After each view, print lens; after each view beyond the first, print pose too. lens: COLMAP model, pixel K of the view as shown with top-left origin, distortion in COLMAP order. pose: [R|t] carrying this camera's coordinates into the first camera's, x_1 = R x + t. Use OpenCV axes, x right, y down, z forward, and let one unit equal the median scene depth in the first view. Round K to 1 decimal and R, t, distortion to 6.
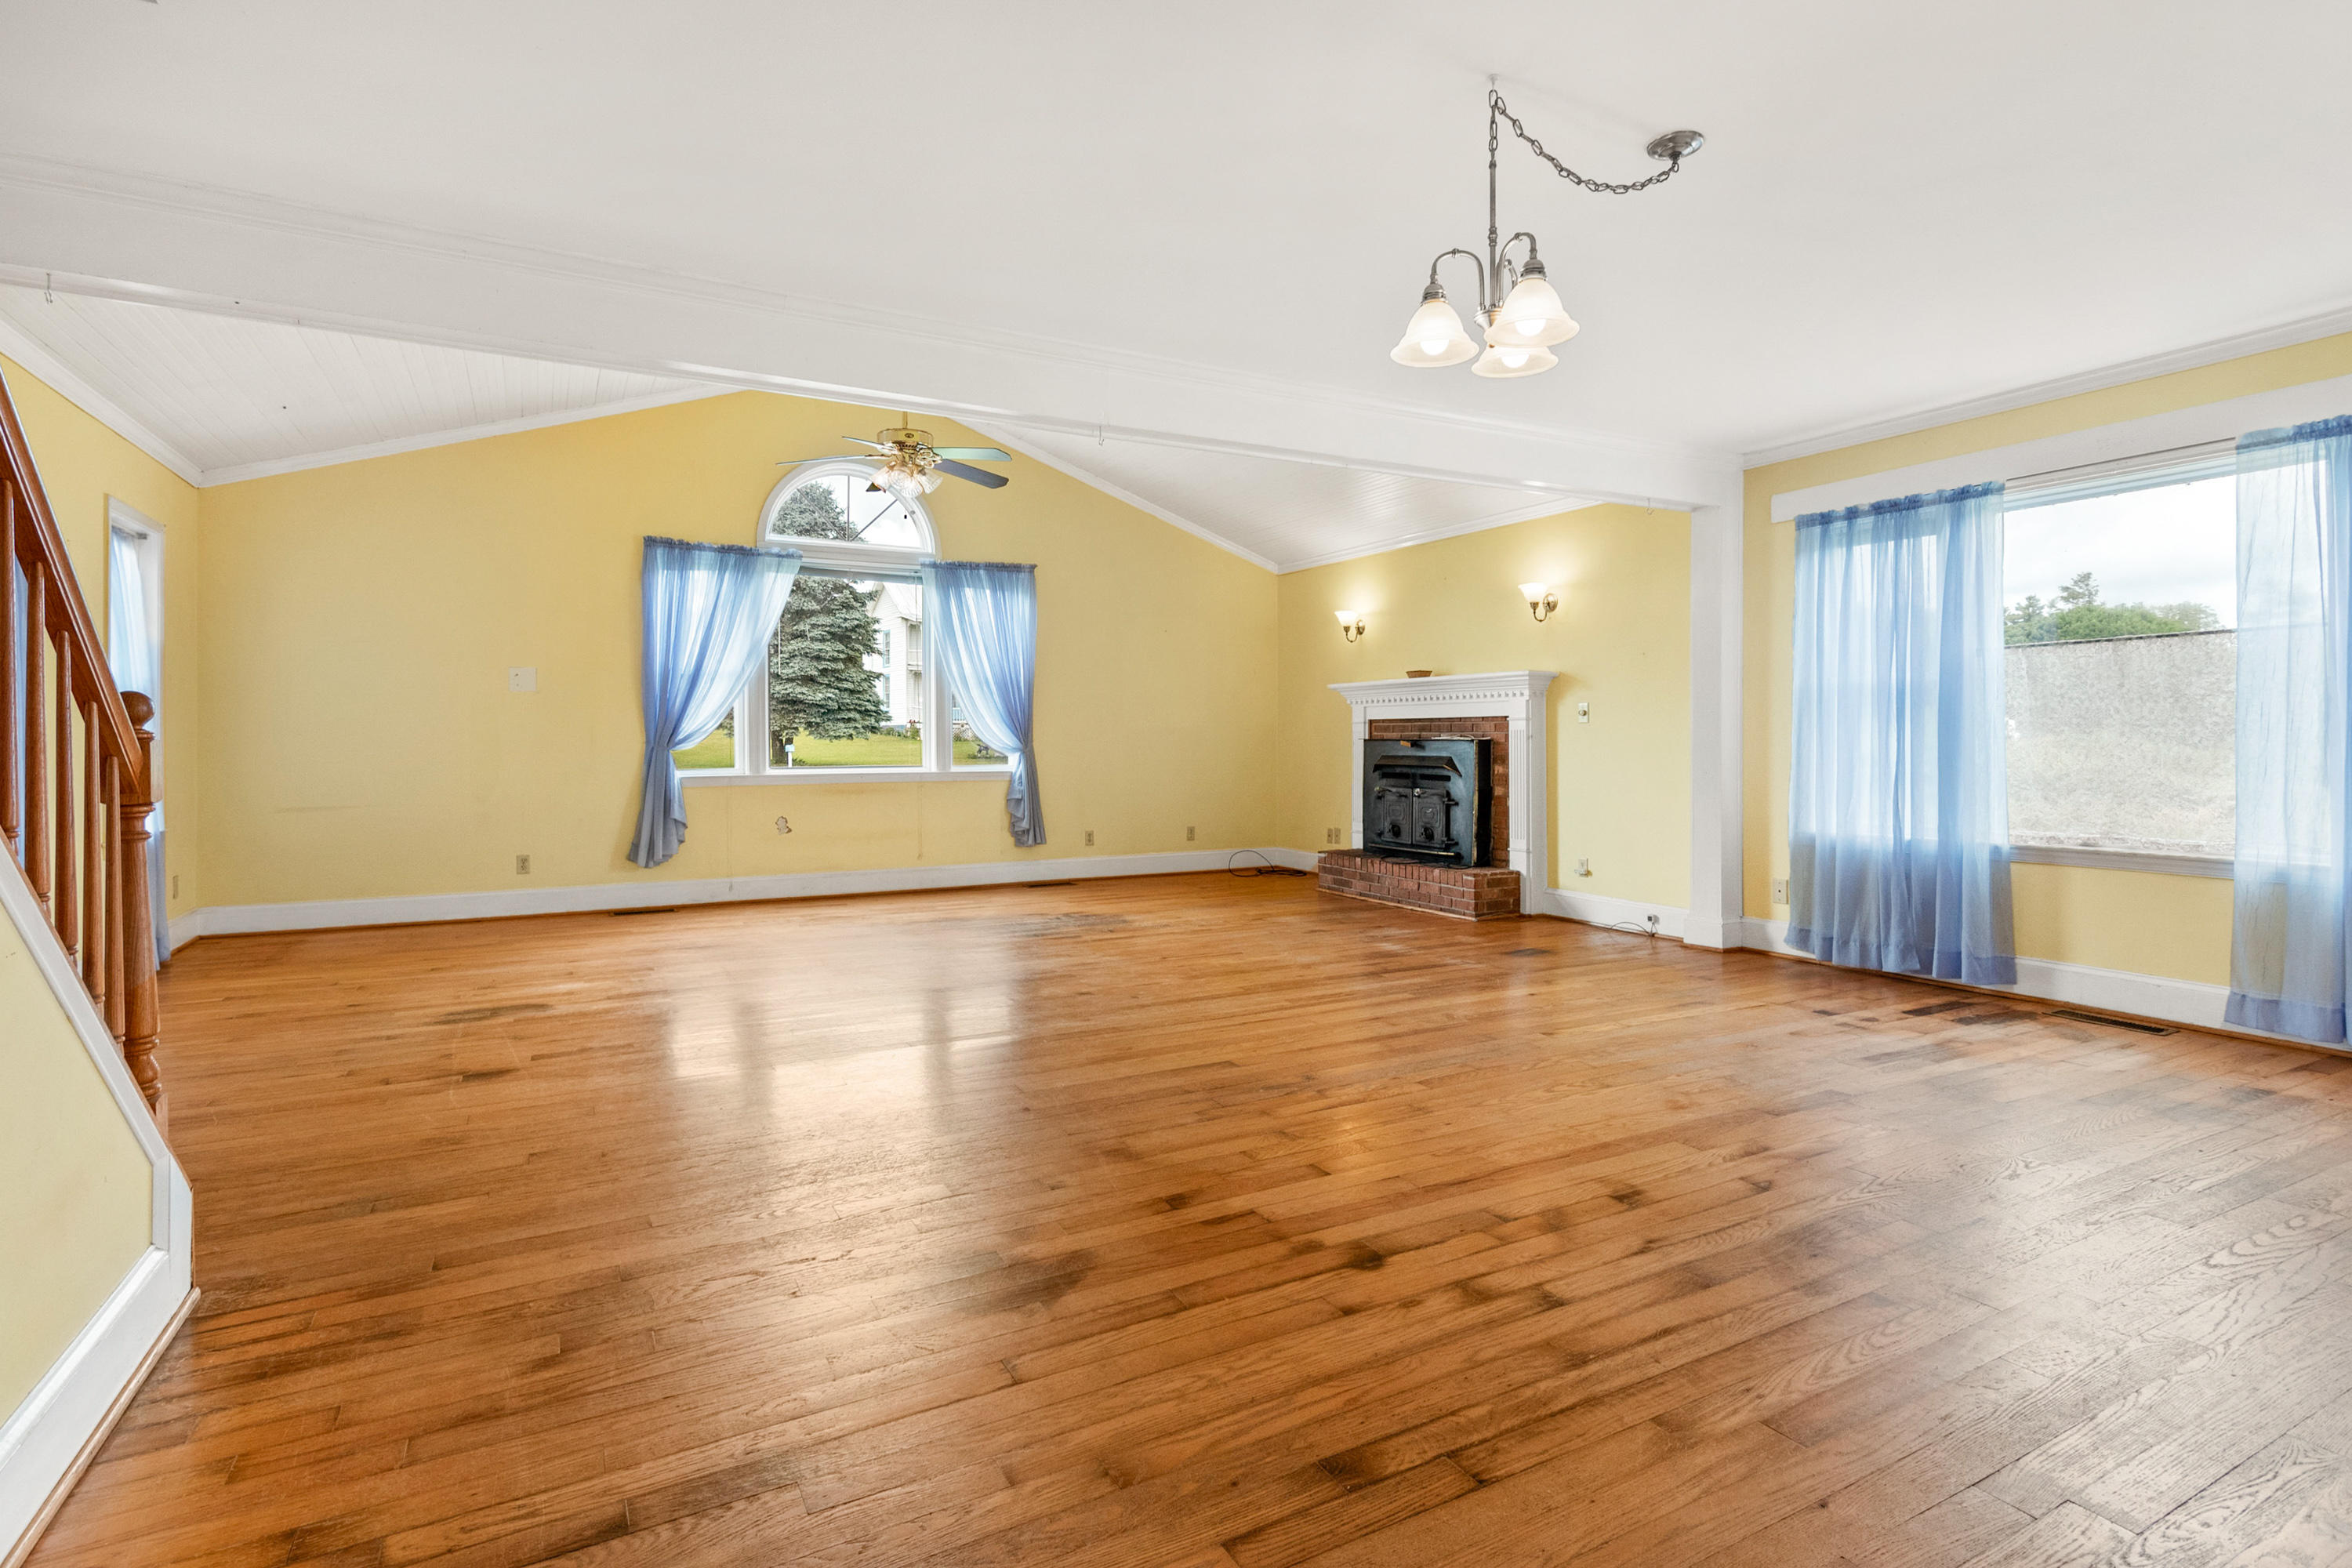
lens RADIAL K [[1140.4, 0, 1174.4], [0, 1140.4, 746.2], [0, 0, 1]] dist [-0.000710, 0.003348]
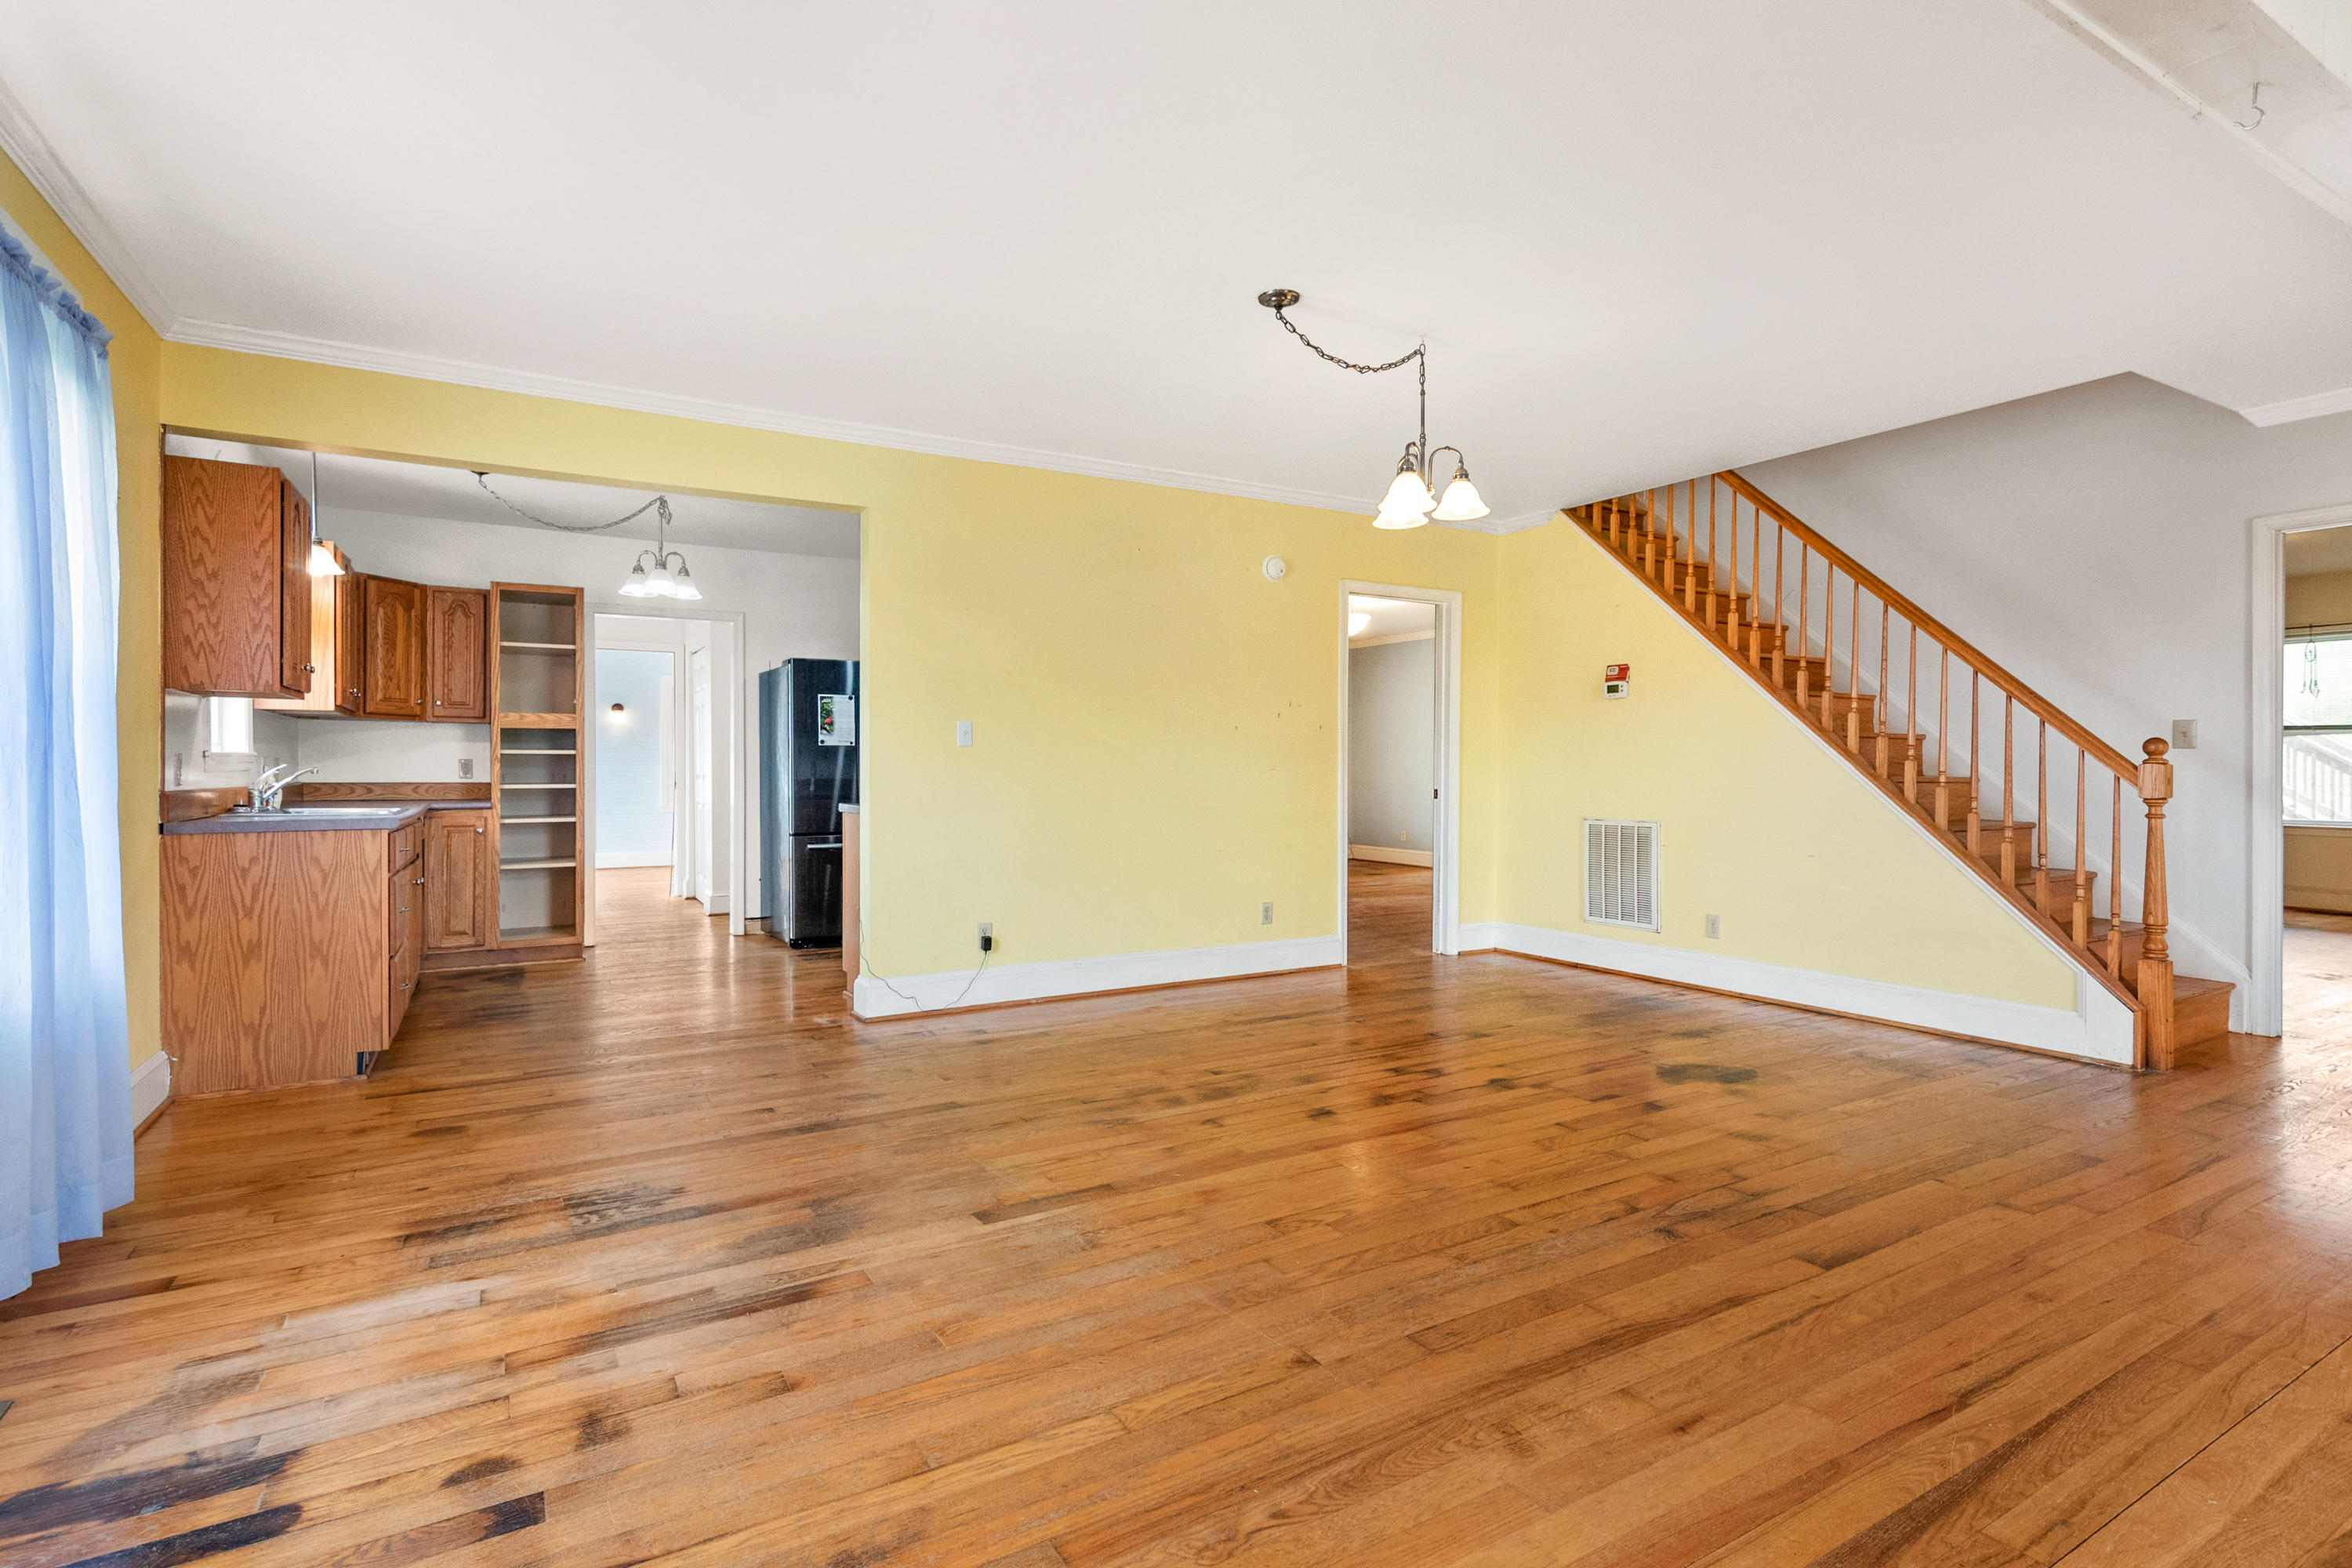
lens RADIAL K [[1140.4, 0, 1162.1], [0, 1140.4, 772.0], [0, 0, 1]] dist [-0.000710, 0.003348]
pose [[-0.999504, 0.003323, -0.031309, 0.263288], [0.002966, 0.999930, 0.011430, -0.006805], [0.031345, 0.011331, -0.999444, 0.977197]]
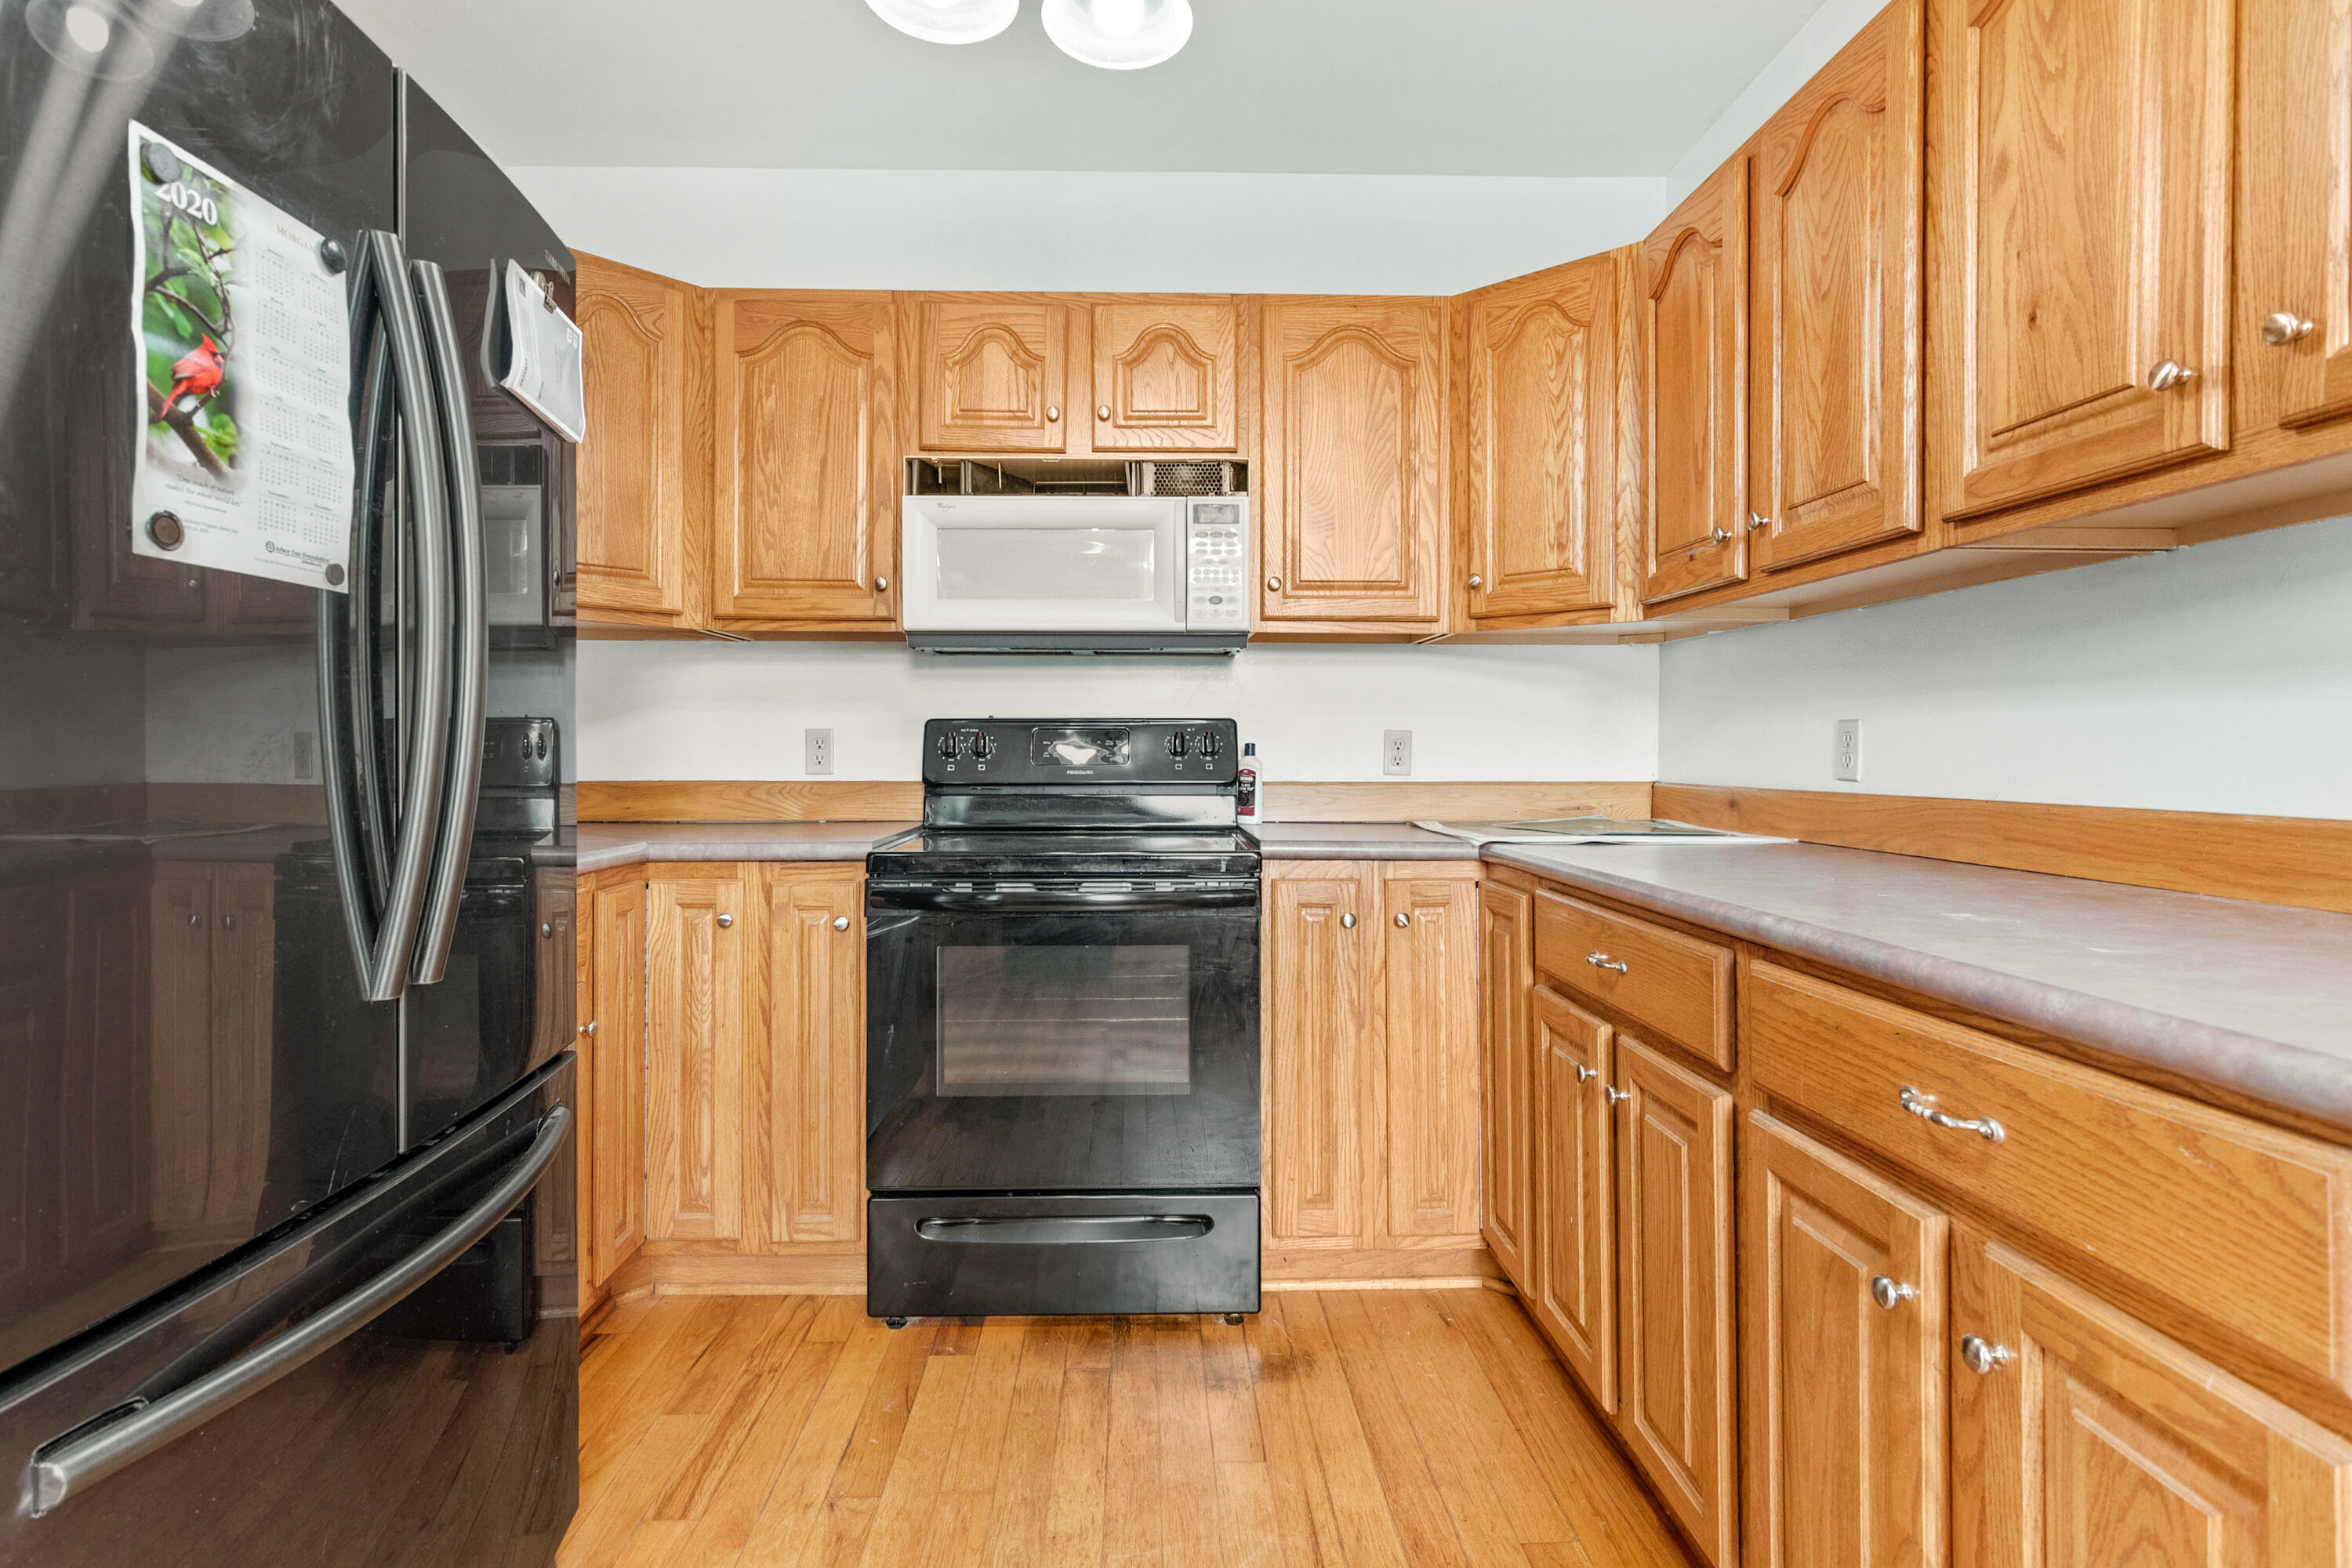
lens RADIAL K [[1140.4, 0, 1161.0], [0, 1140.4, 745.4], [0, 0, 1]] dist [-0.000710, 0.003348]
pose [[-0.455873, 0.000703, -0.890045, 0.617852], [-0.005419, 0.999979, 0.003565, -0.000393], [0.890028, 0.006449, -0.455860, 0.038461]]
